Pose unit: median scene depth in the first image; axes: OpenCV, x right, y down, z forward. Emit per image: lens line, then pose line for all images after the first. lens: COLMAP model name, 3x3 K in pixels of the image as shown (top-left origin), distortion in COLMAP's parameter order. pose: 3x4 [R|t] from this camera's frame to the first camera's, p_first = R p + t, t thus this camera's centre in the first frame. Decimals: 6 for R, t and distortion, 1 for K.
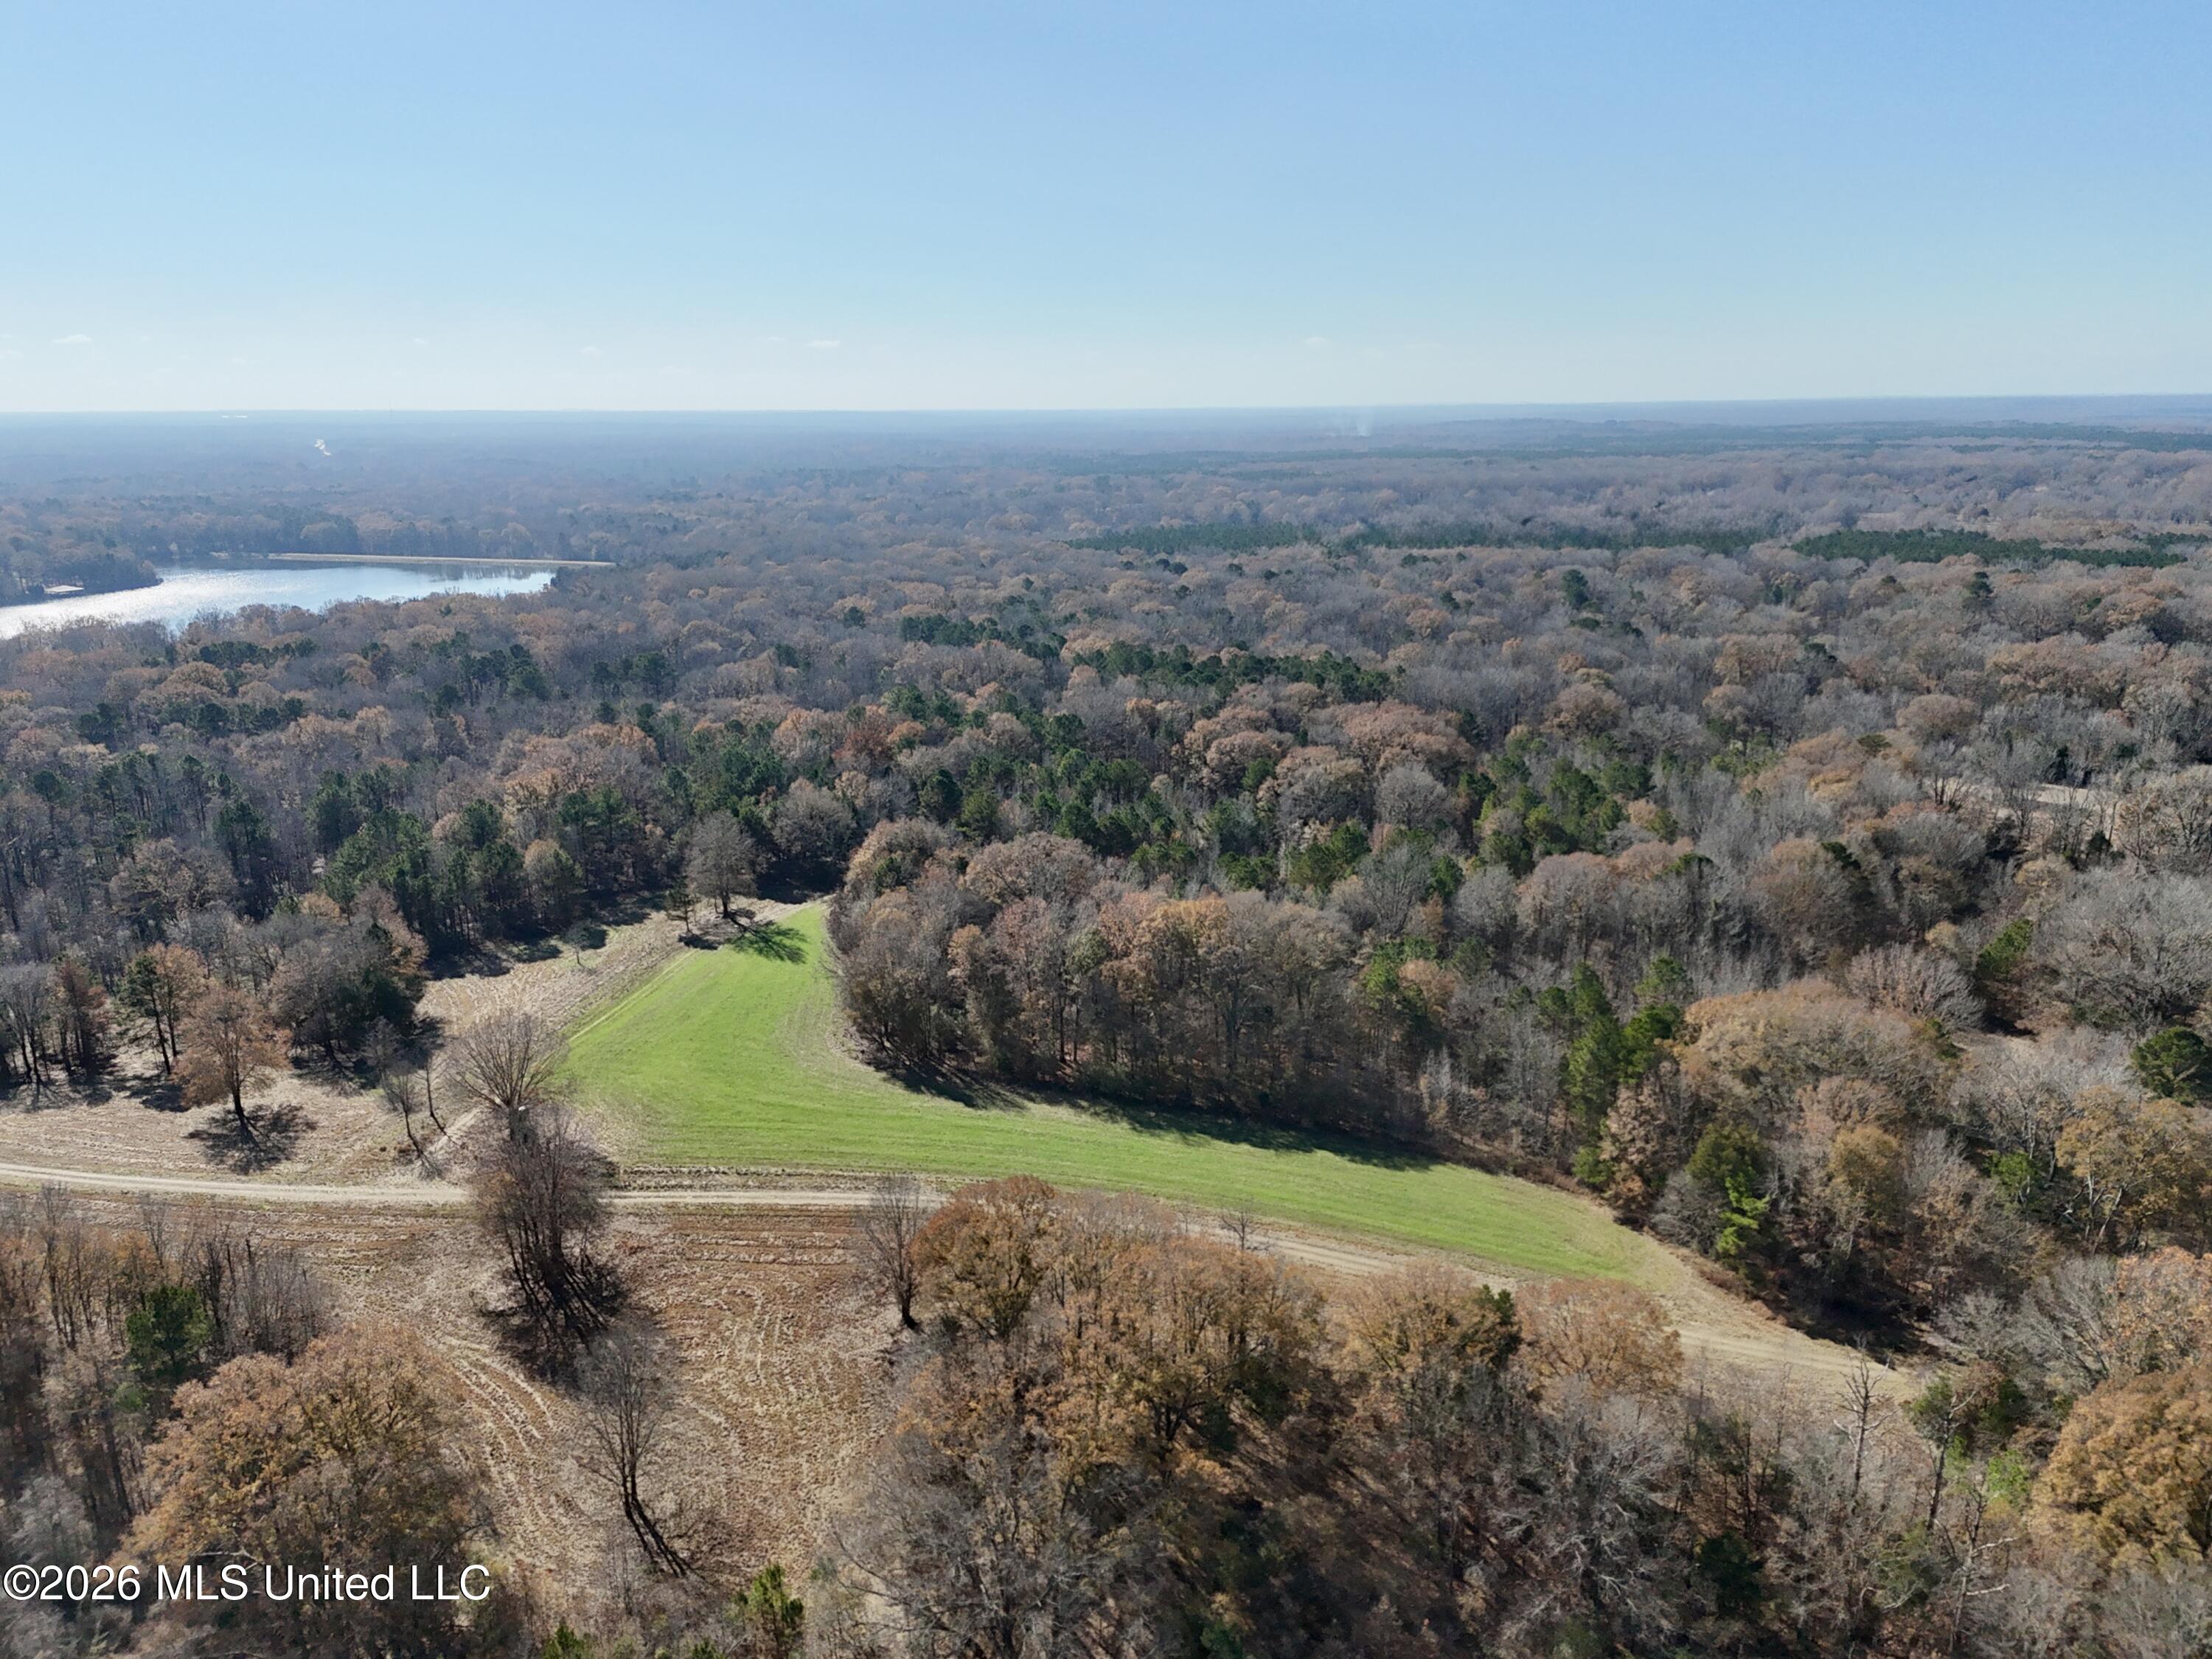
lens RADIAL K [[1596.9, 0, 1106.0], [0, 1596.9, 829.5], [0, 0, 1]] dist [0.048634, -0.058659]
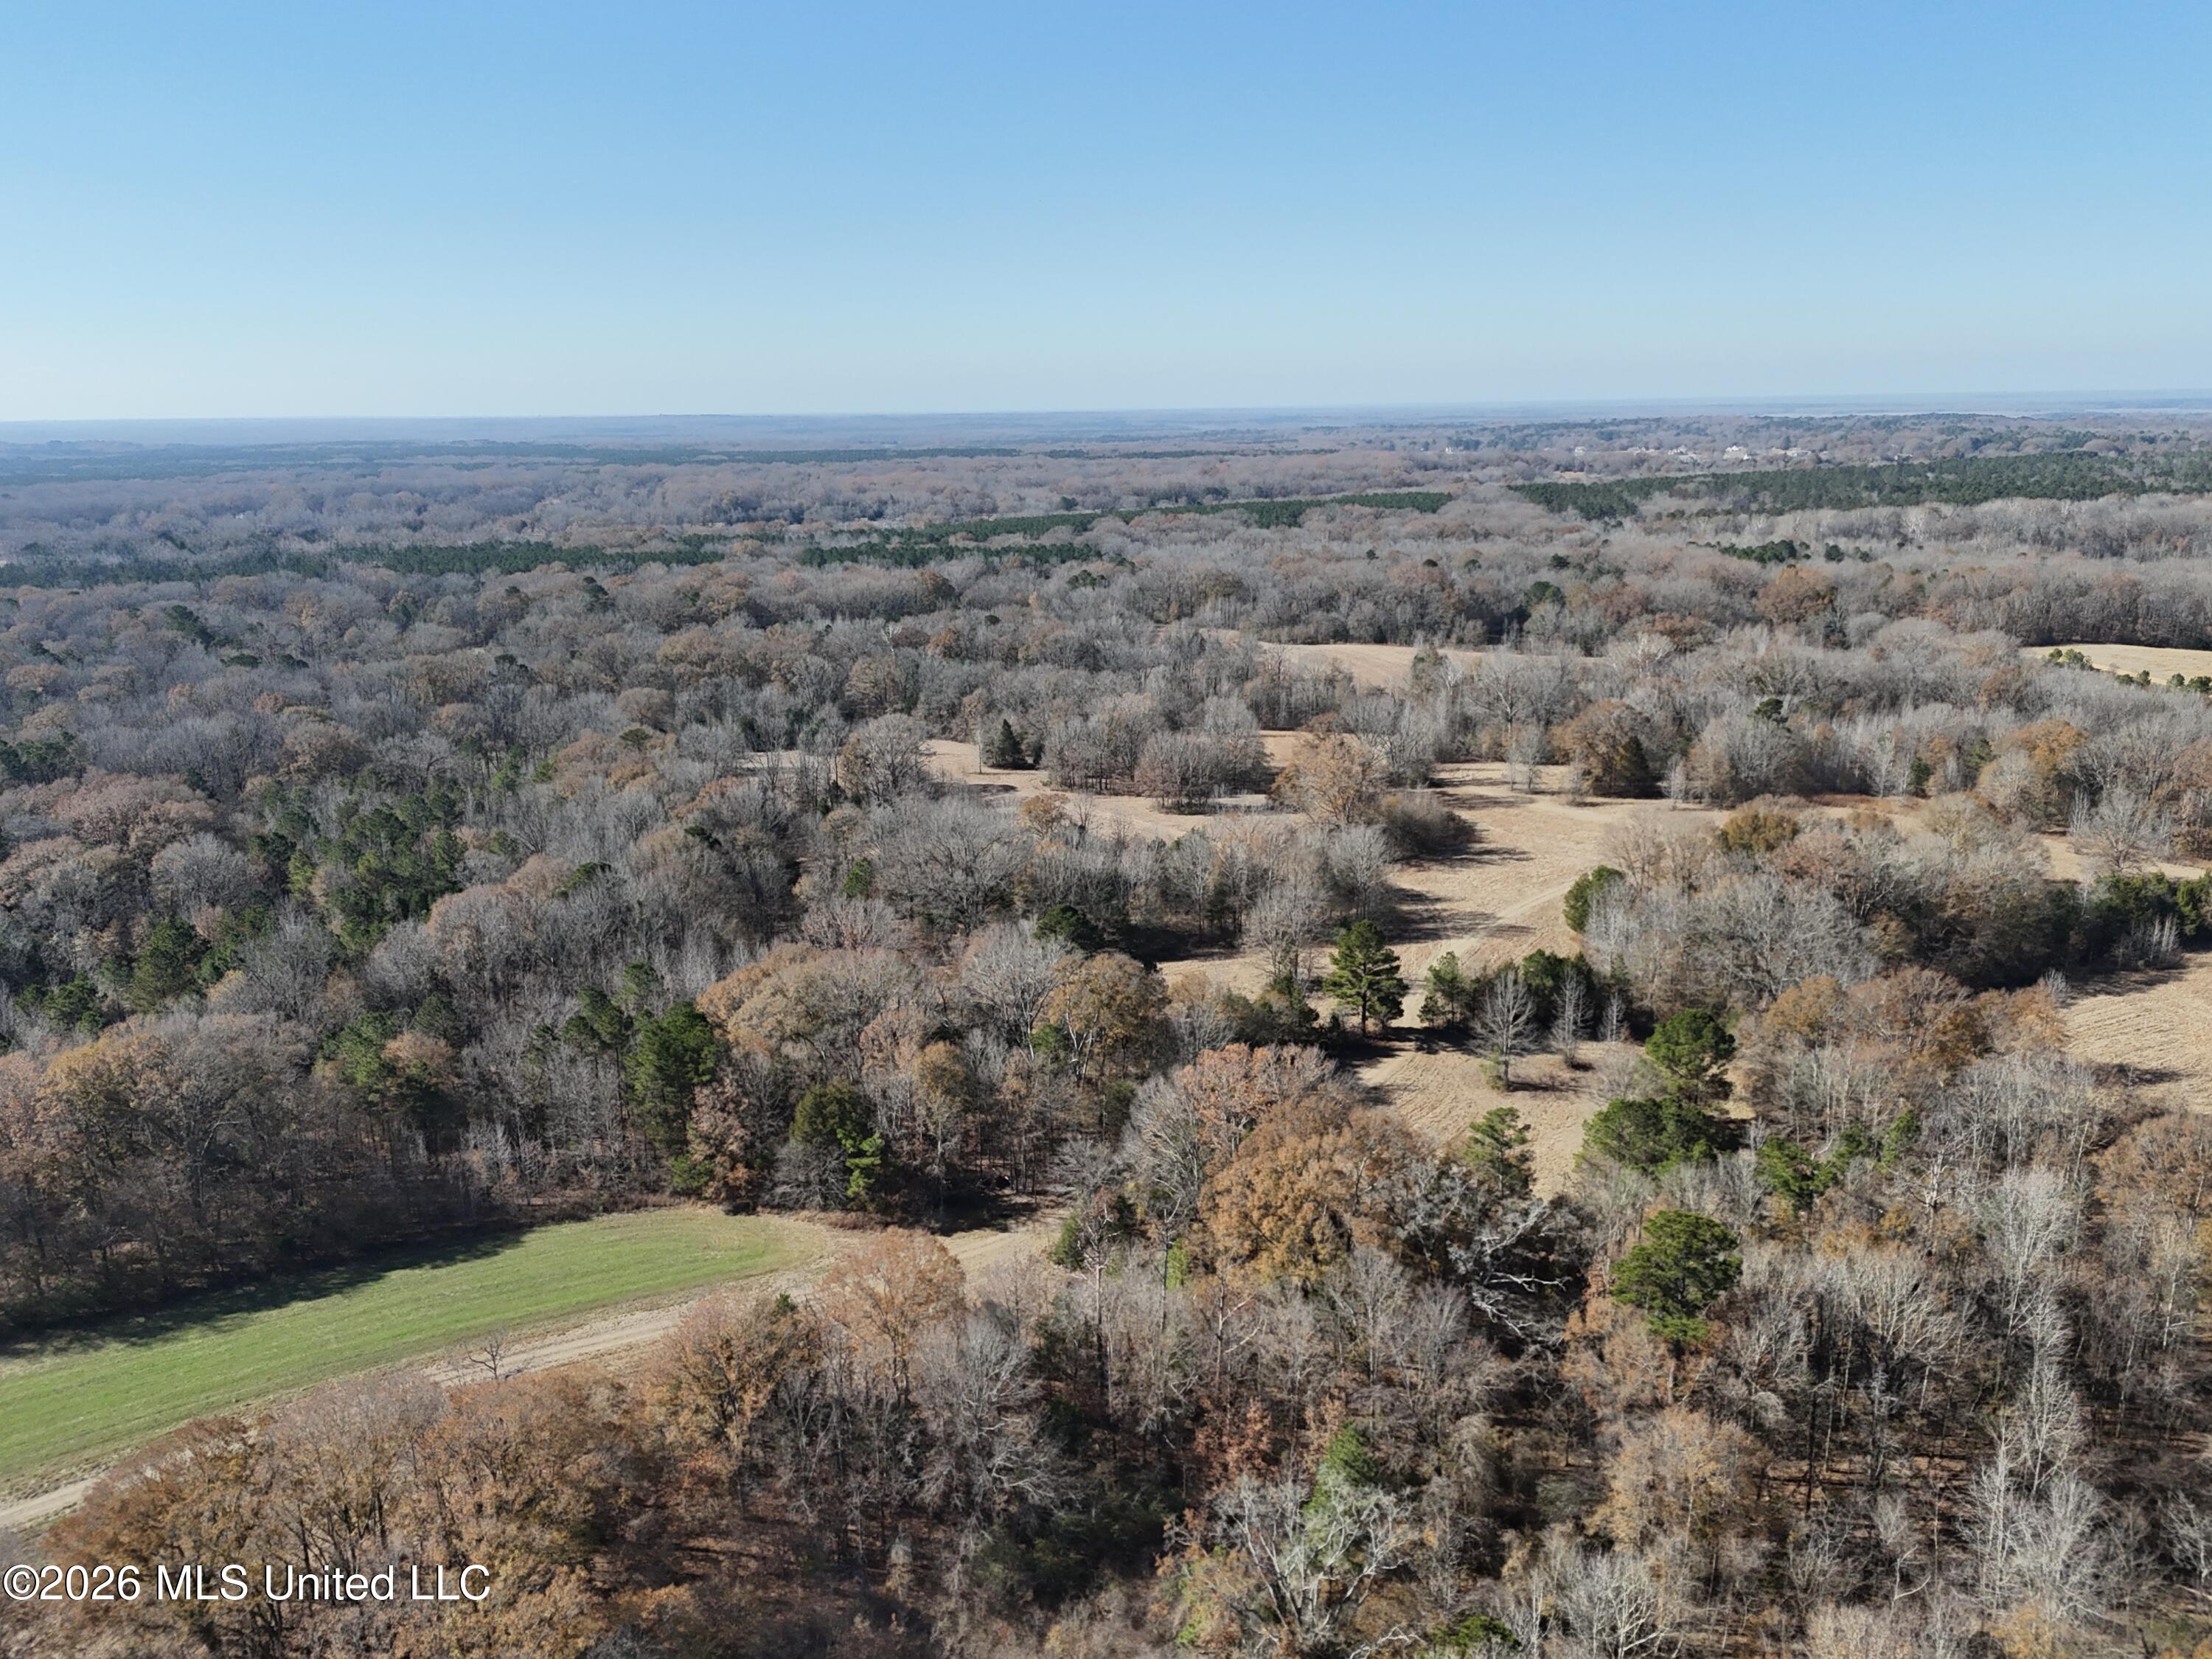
lens RADIAL K [[1596.9, 0, 1106.0], [0, 1596.9, 829.5], [0, 0, 1]] dist [0.048634, -0.058659]
pose [[0.638691, -0.189512, 0.745761, -0.228330], [0.198461, 0.976976, 0.078300, -0.025629], [-0.743429, 0.097995, 0.661596, 0.114462]]
